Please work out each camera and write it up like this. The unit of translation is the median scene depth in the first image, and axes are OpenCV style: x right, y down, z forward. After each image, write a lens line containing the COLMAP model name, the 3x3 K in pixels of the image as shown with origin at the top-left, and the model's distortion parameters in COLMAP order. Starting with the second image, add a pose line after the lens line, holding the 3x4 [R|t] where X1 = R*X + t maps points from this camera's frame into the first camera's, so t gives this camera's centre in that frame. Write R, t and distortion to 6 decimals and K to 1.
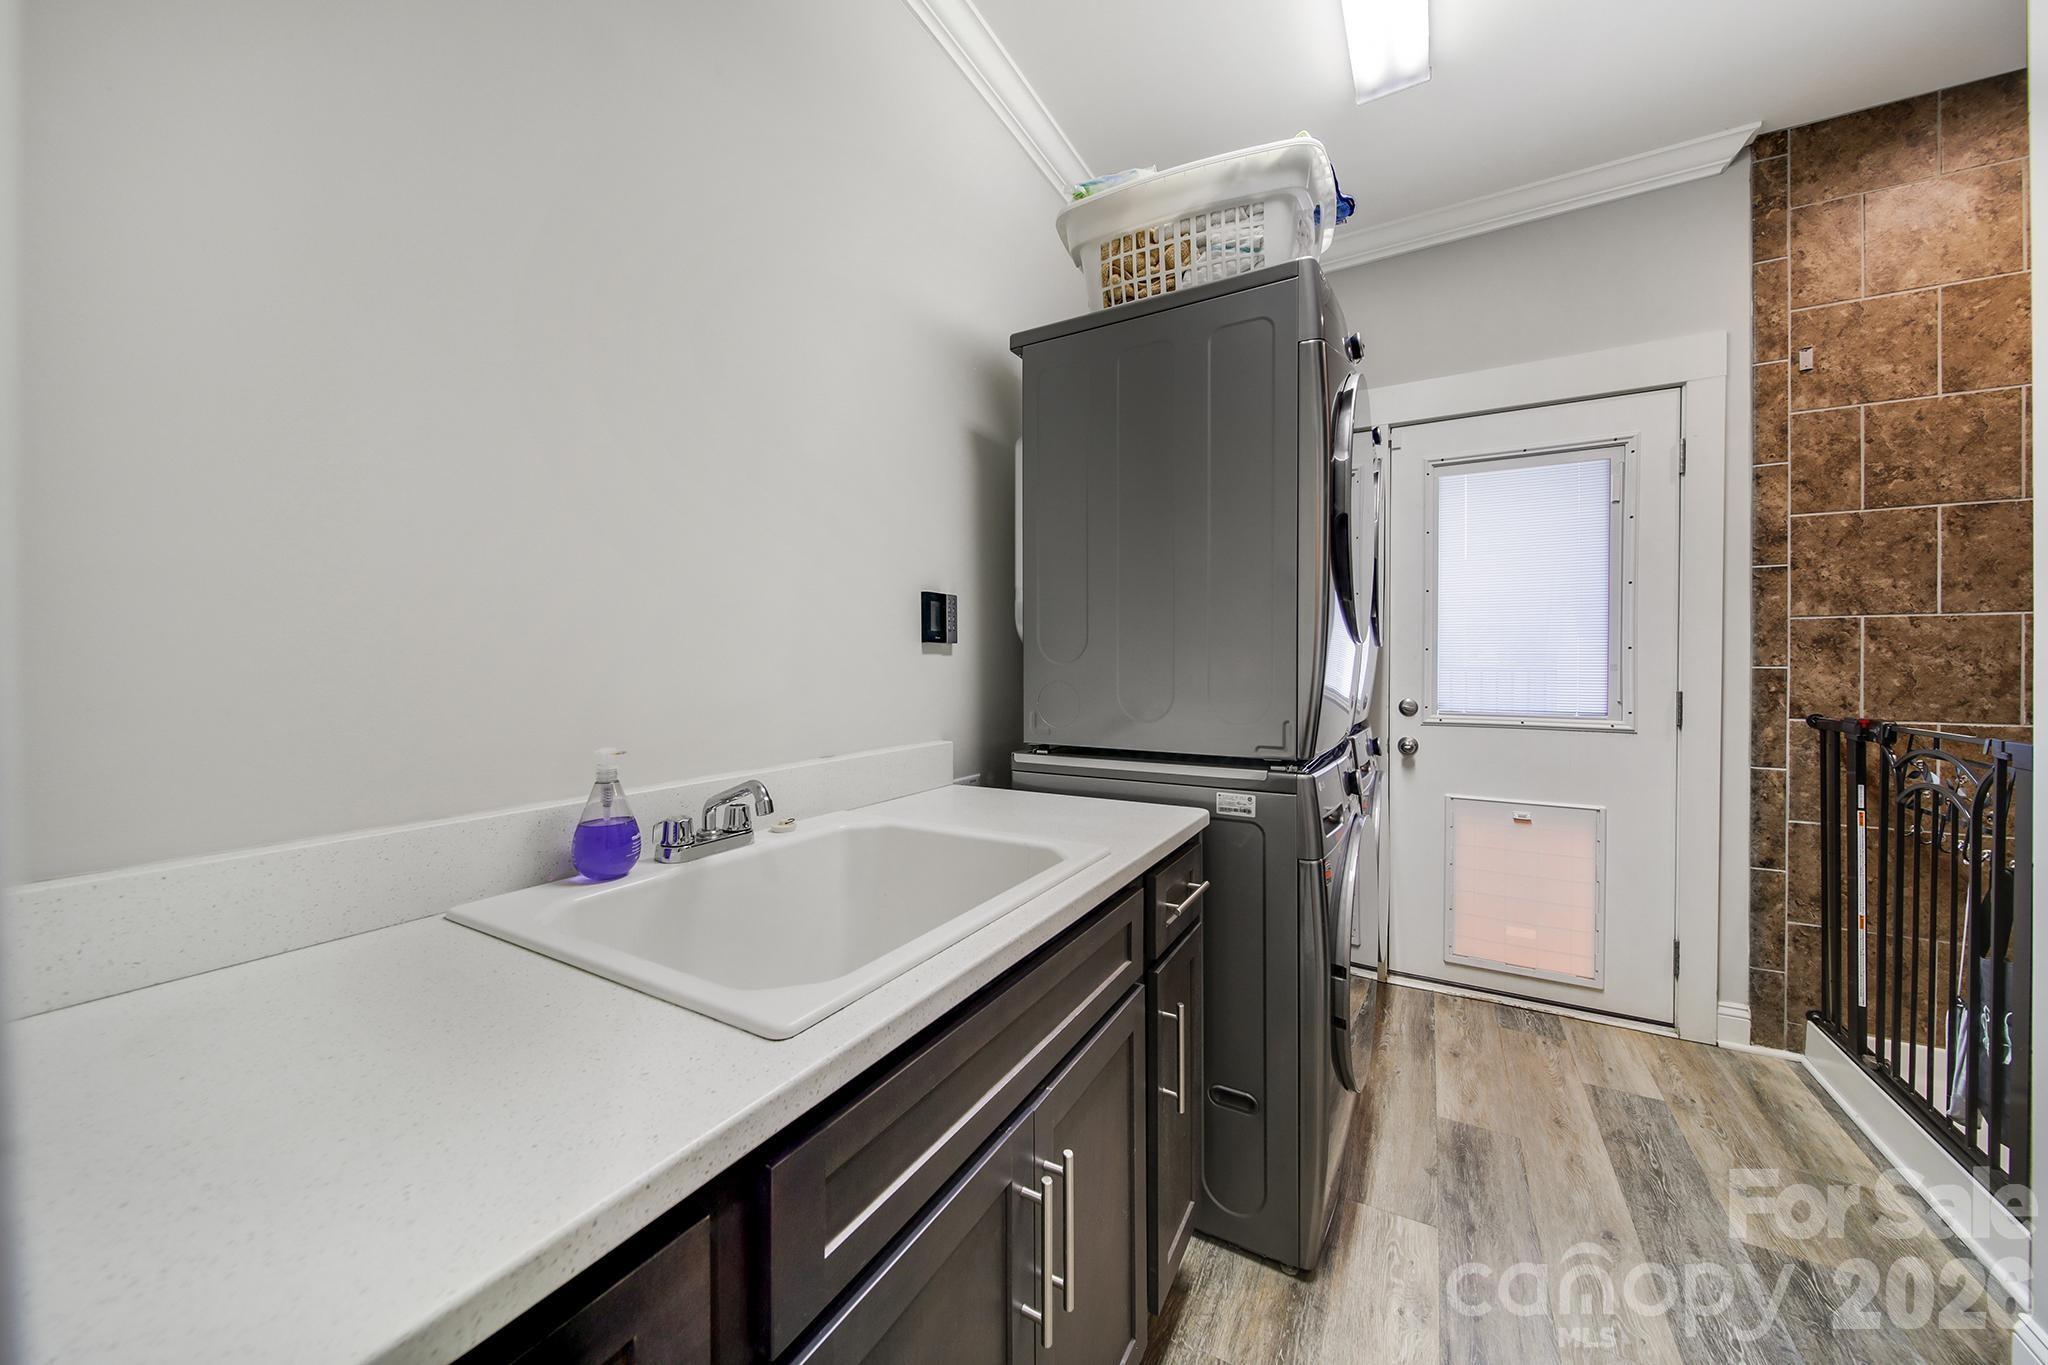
lens RADIAL K [[716.8, 0, 1021.9], [0, 716.8, 669.7], [0, 0, 1]] dist [0.001433, -0.002389]
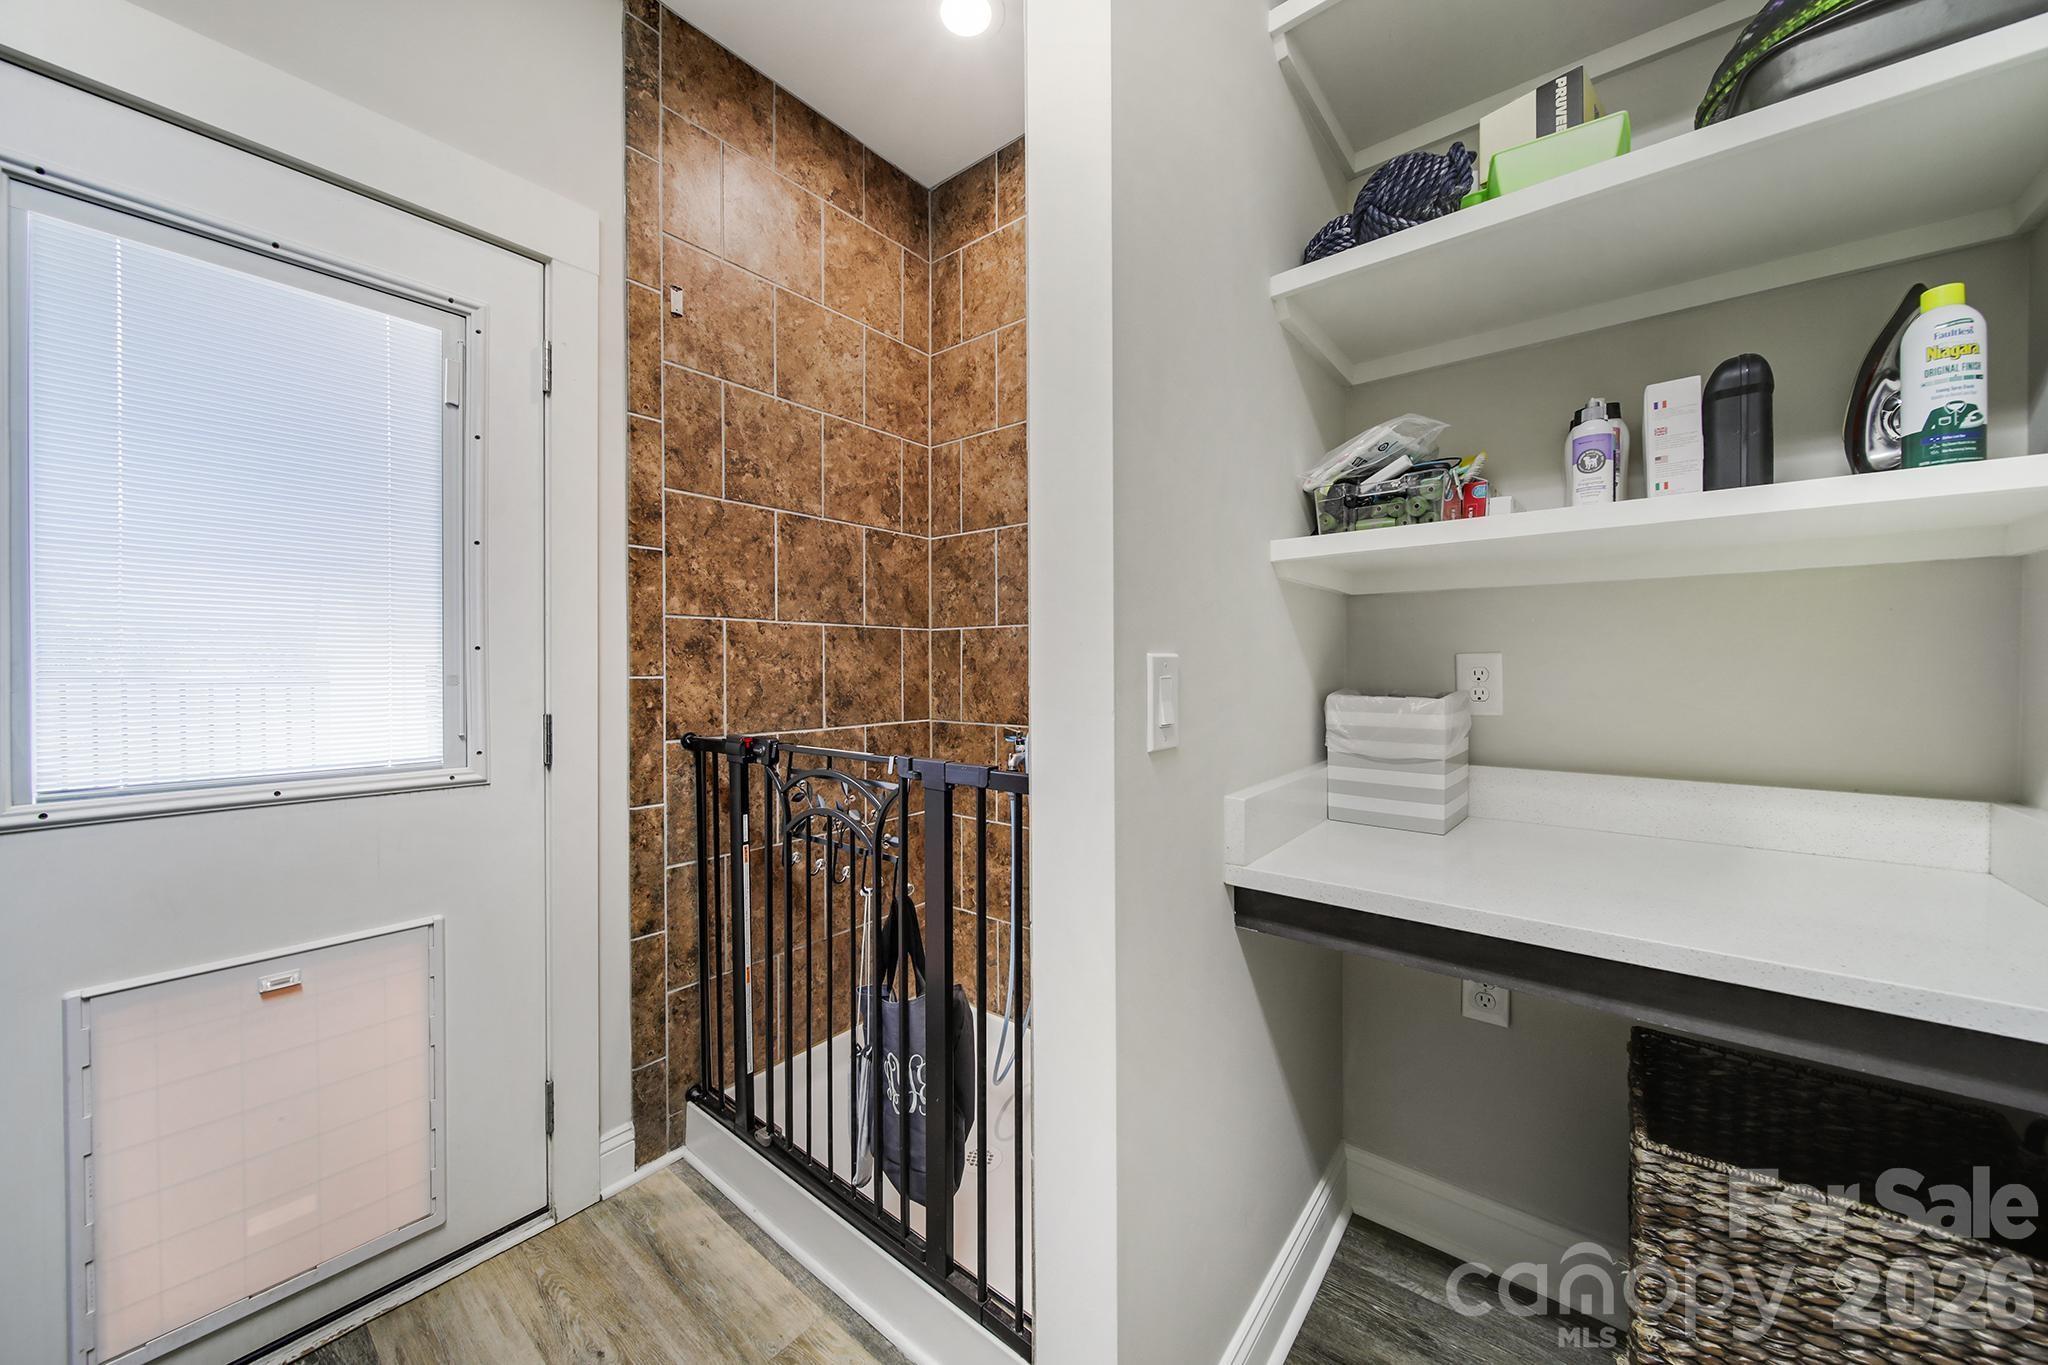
lens RADIAL K [[735.5, 0, 1028.7], [0, 735.5, 672.7], [0, 0, 1]] dist [0.001535, -0.002427]
pose [[0.164063, -0.005060, 0.986437, 0.325120], [0.012990, 0.999911, 0.002969, -0.005350], [-0.986364, 0.012326, 0.164114, 0.463463]]
